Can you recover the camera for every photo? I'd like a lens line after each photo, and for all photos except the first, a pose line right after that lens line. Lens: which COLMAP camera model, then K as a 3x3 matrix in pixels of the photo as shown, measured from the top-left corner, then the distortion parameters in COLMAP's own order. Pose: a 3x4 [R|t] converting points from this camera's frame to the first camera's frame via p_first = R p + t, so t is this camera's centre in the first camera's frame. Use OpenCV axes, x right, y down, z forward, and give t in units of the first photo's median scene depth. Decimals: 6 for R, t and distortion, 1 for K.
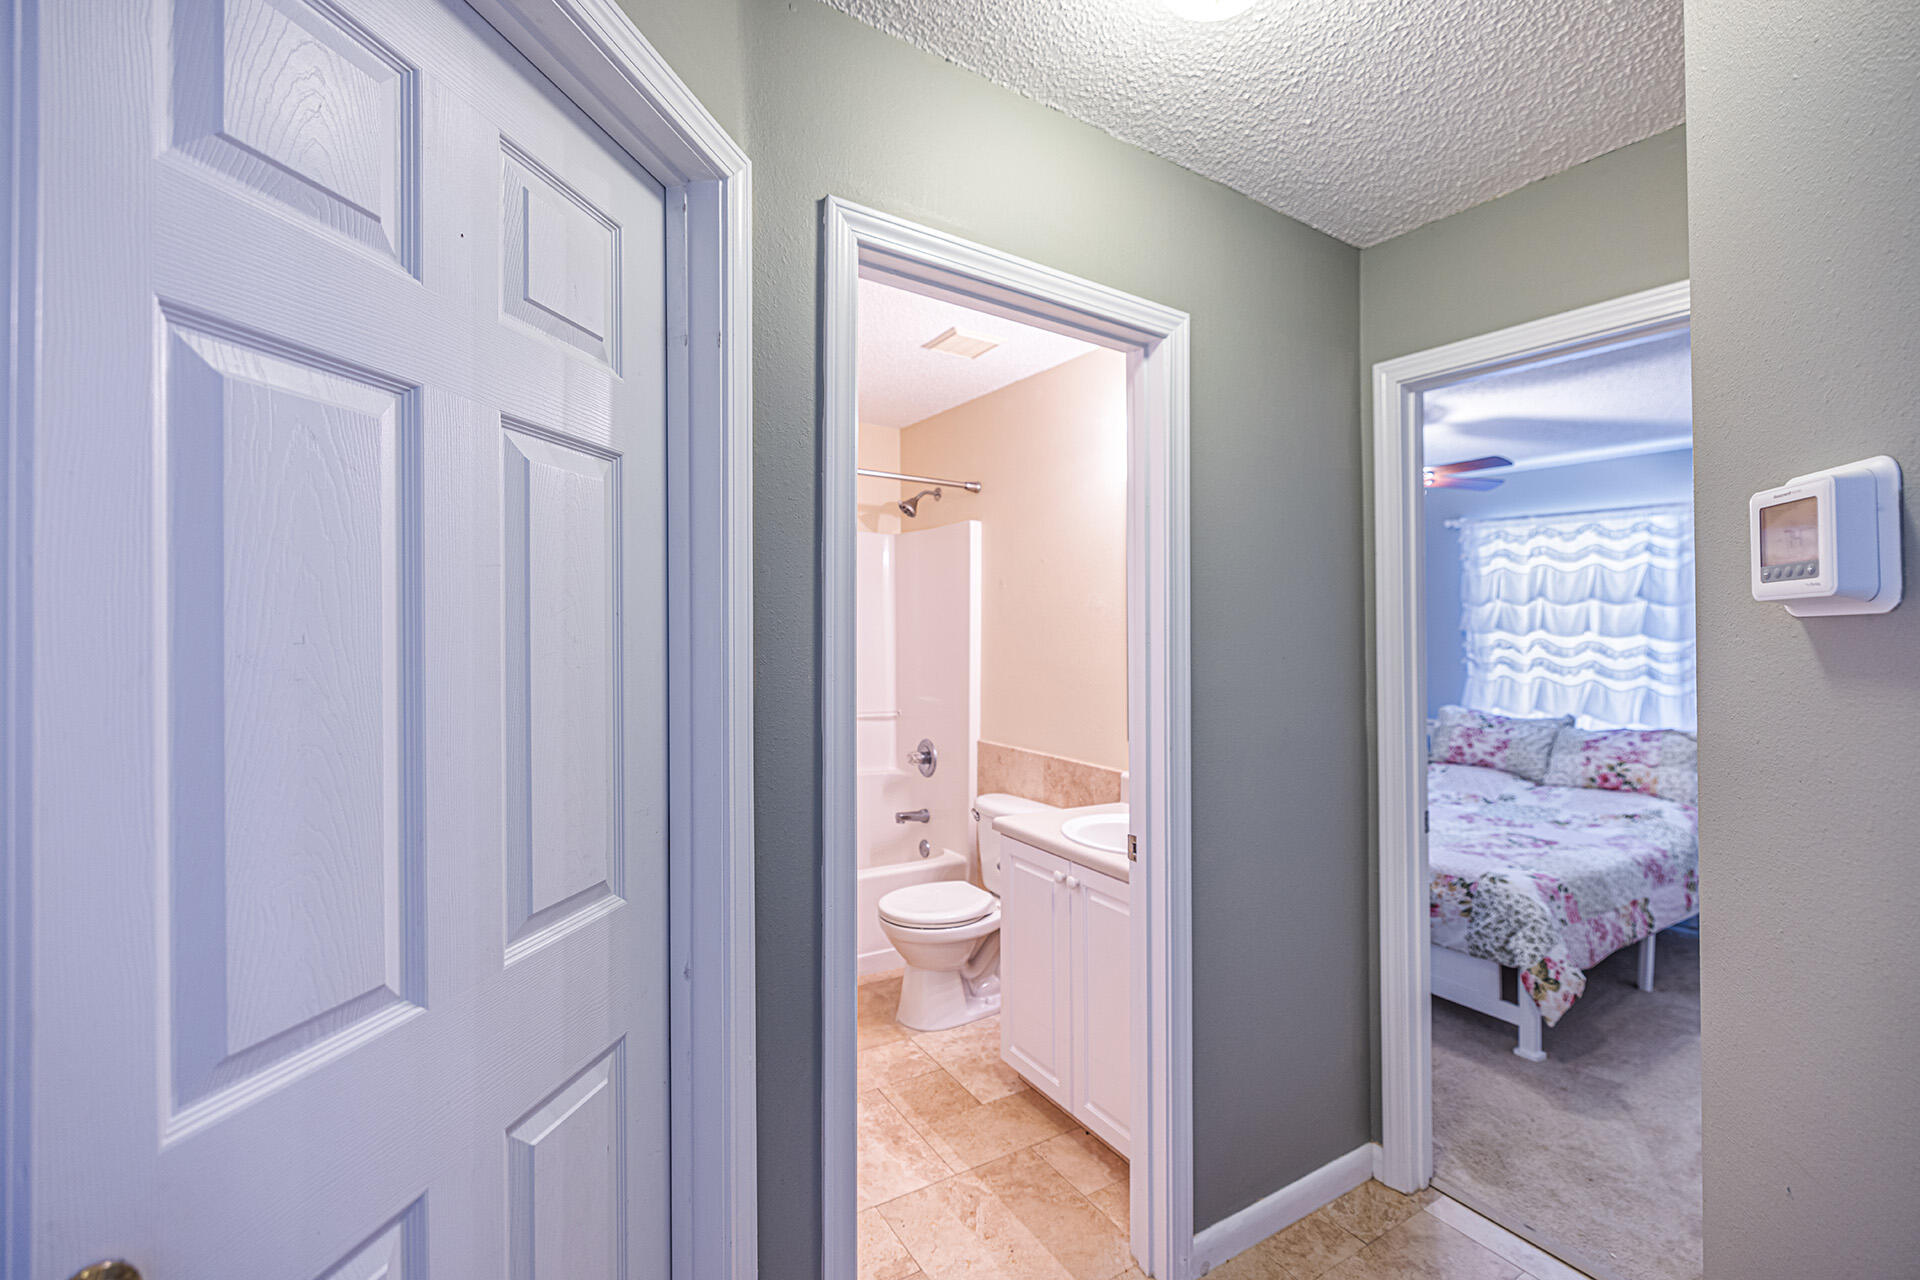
lens RADIAL K [[843.0, 0, 967.8], [0, 843.0, 599.5], [0, 0, 1]] dist [0.000079, -0.001299]
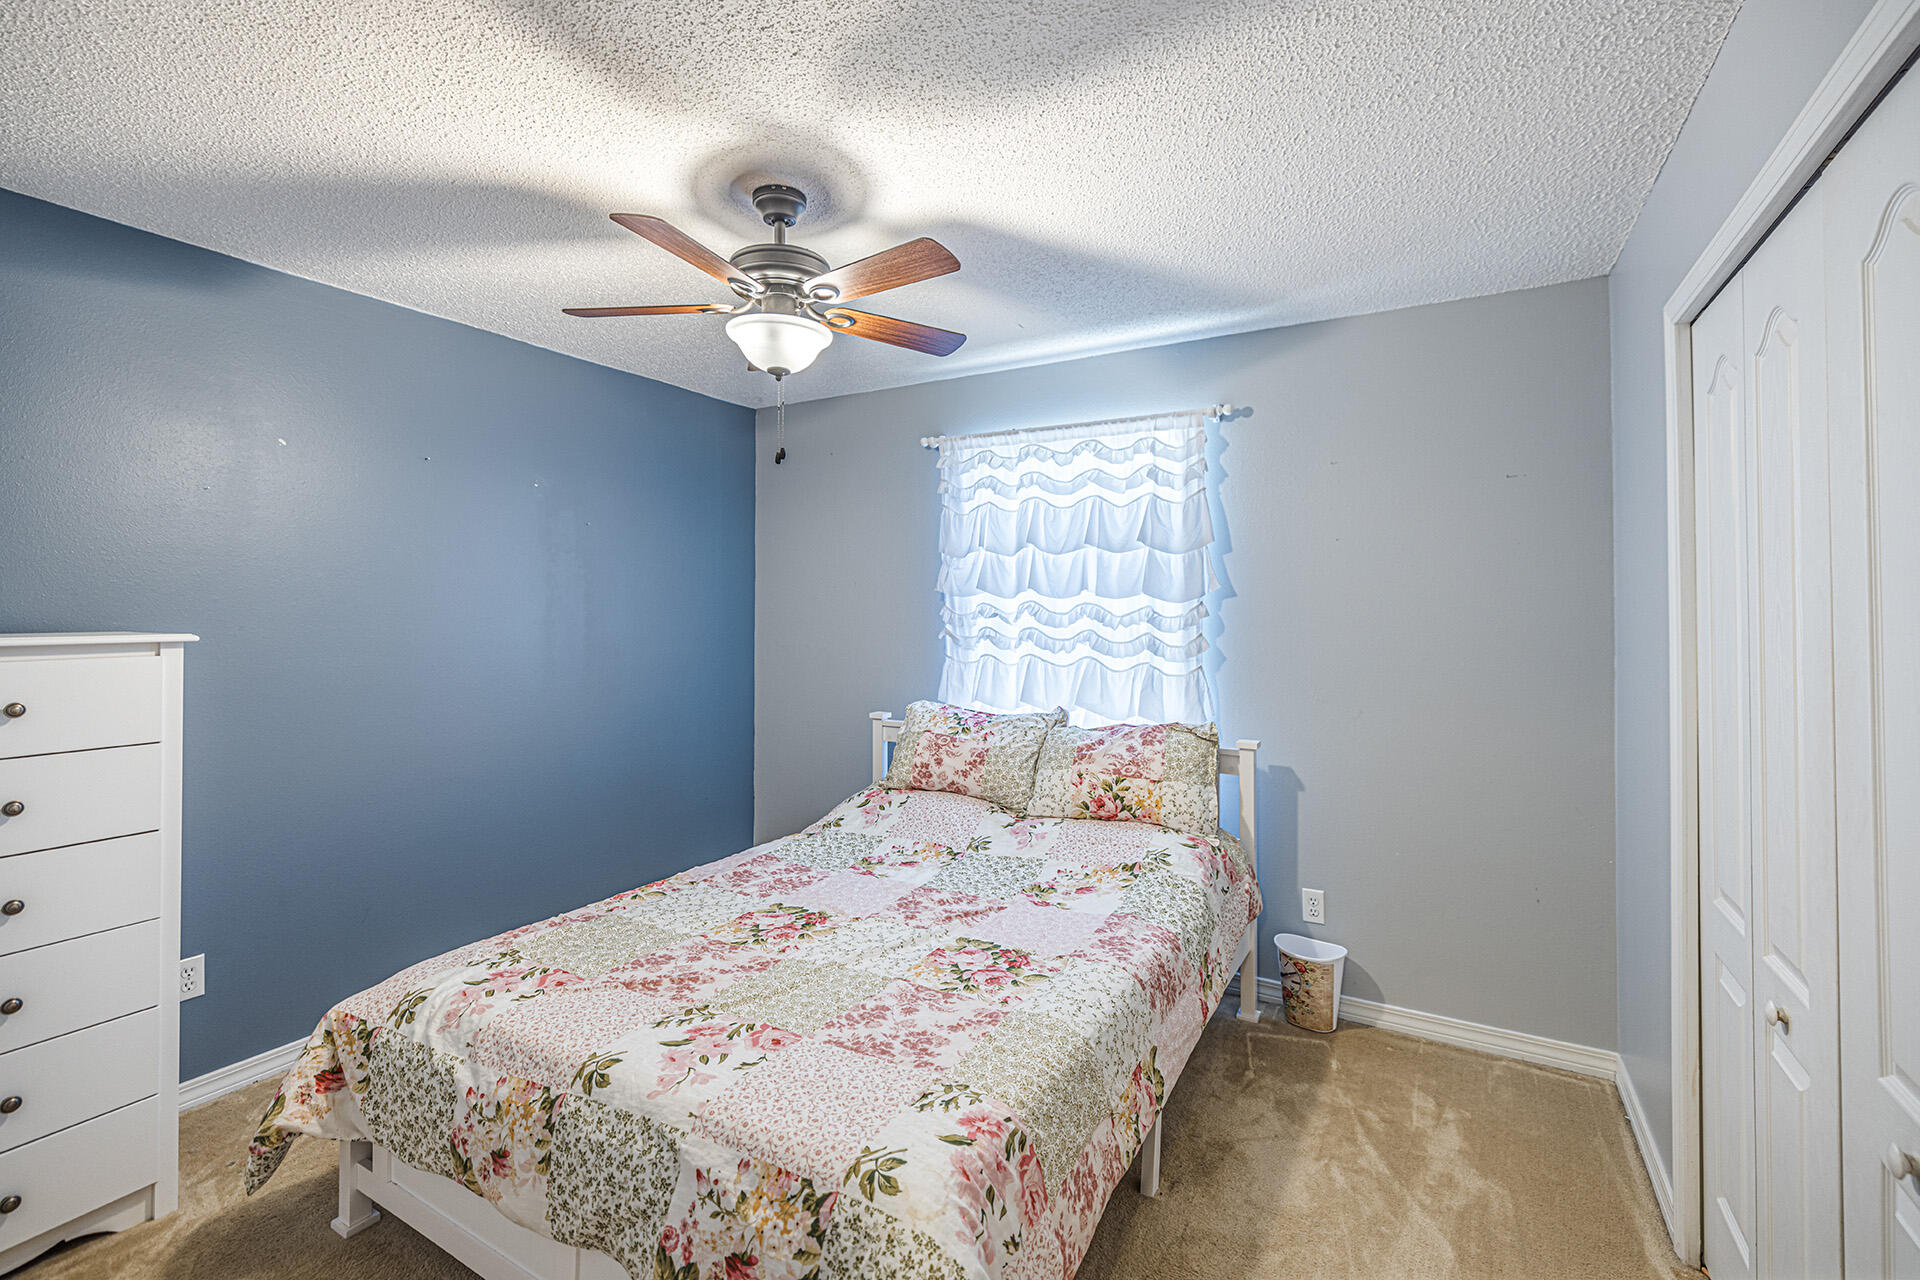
lens RADIAL K [[843.0, 0, 958.8], [0, 843.0, 635.0], [0, 0, 1]] dist [0.000079, -0.001299]
pose [[0.890144, -0.036566, 0.454210, 0.314692], [0.003007, 0.997225, 0.074387, 0.022390], [-0.455669, -0.064849, 0.887784, 0.409764]]
